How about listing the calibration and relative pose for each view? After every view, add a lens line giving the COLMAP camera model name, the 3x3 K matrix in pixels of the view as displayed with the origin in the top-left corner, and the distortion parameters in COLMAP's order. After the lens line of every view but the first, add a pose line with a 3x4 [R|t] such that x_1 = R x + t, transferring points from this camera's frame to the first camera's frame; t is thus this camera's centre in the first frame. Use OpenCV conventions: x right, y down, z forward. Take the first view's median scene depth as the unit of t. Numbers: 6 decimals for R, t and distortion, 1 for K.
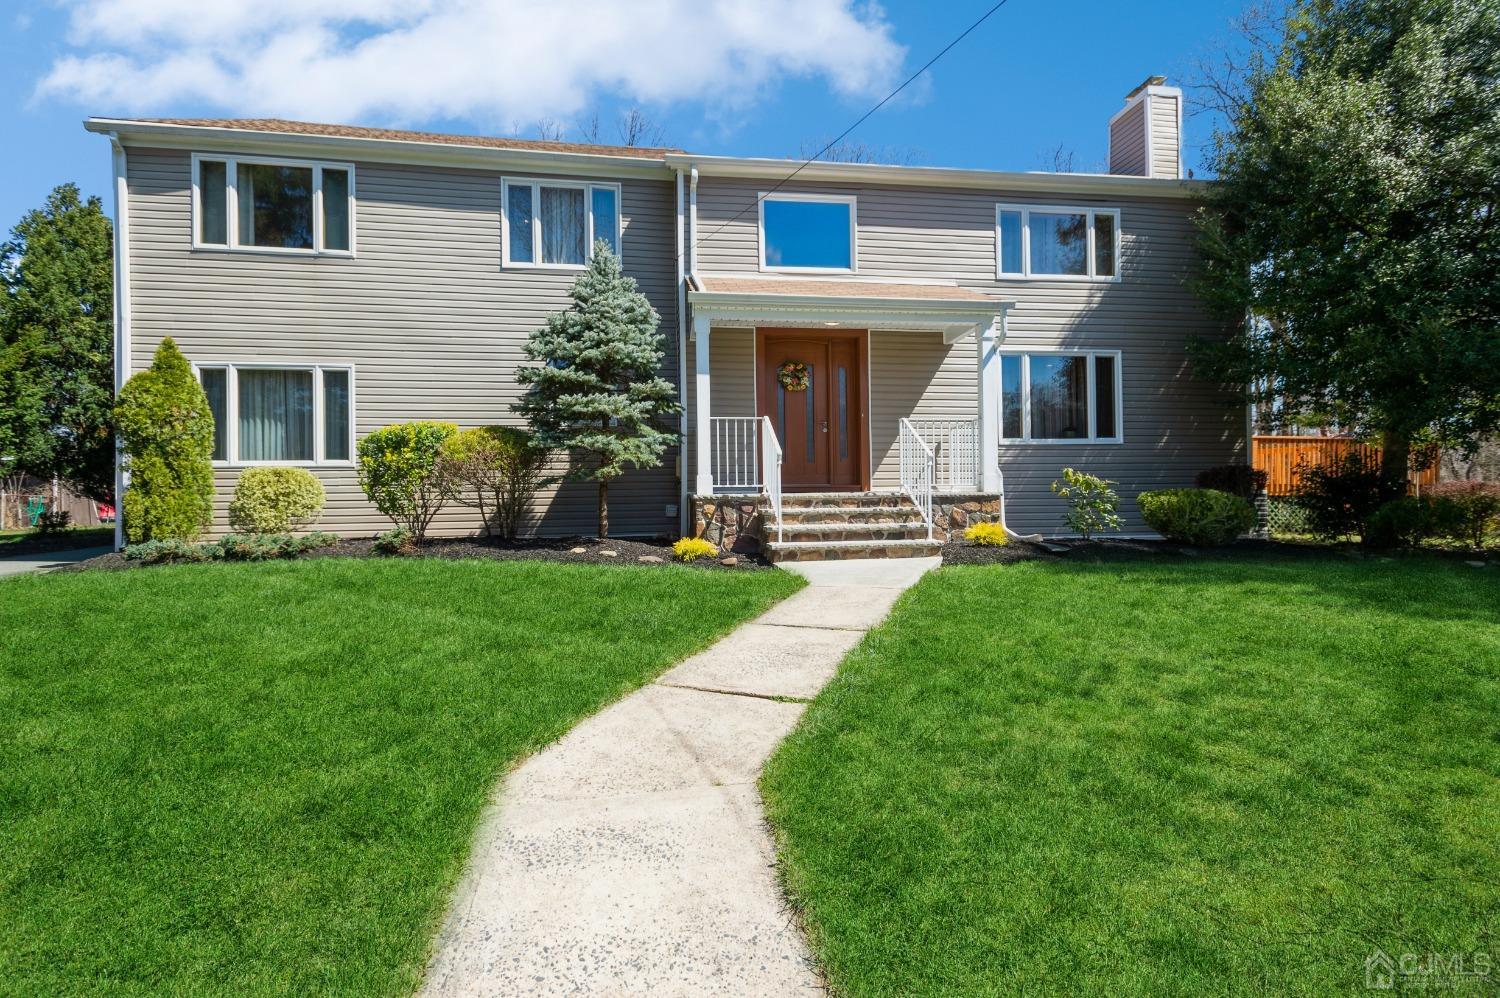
lens RADIAL K [[705.0, 0, 745.3], [0, 705.0, 492.8], [0, 0, 1]] dist [0.018460, -0.008451]
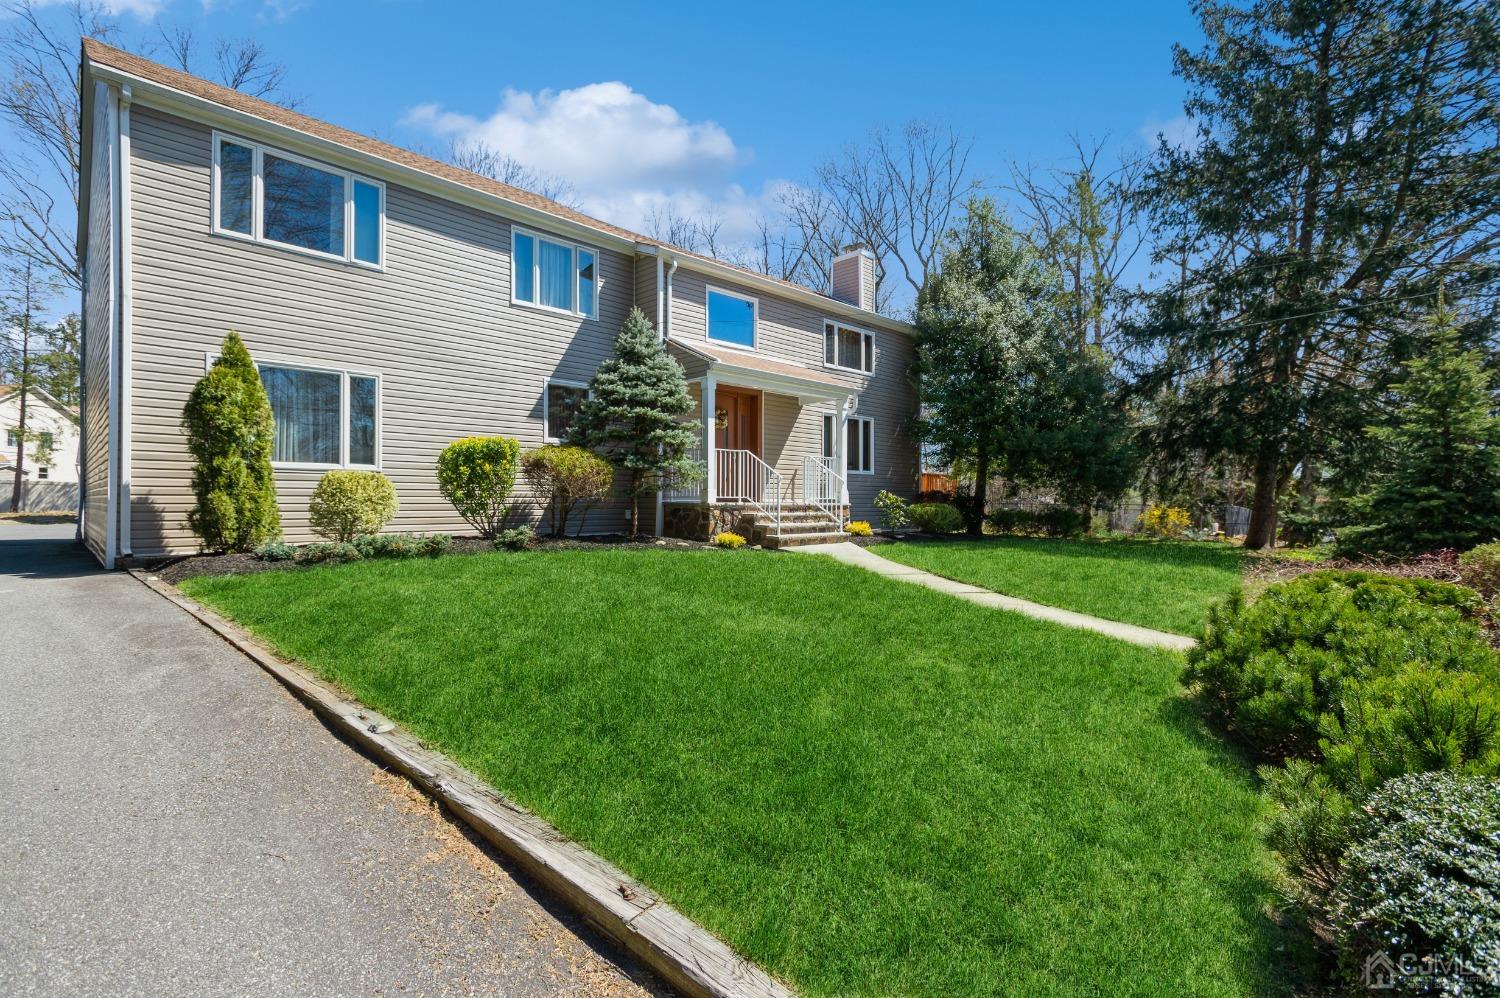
lens RADIAL K [[705.0, 0, 745.3], [0, 705.0, 492.8], [0, 0, 1]] dist [0.018460, -0.008451]
pose [[0.808726, 0.021367, 0.587797, -0.731826], [-0.011841, 0.999729, -0.020050, 0.008584], [-0.588066, 0.009255, 0.808760, -0.157329]]
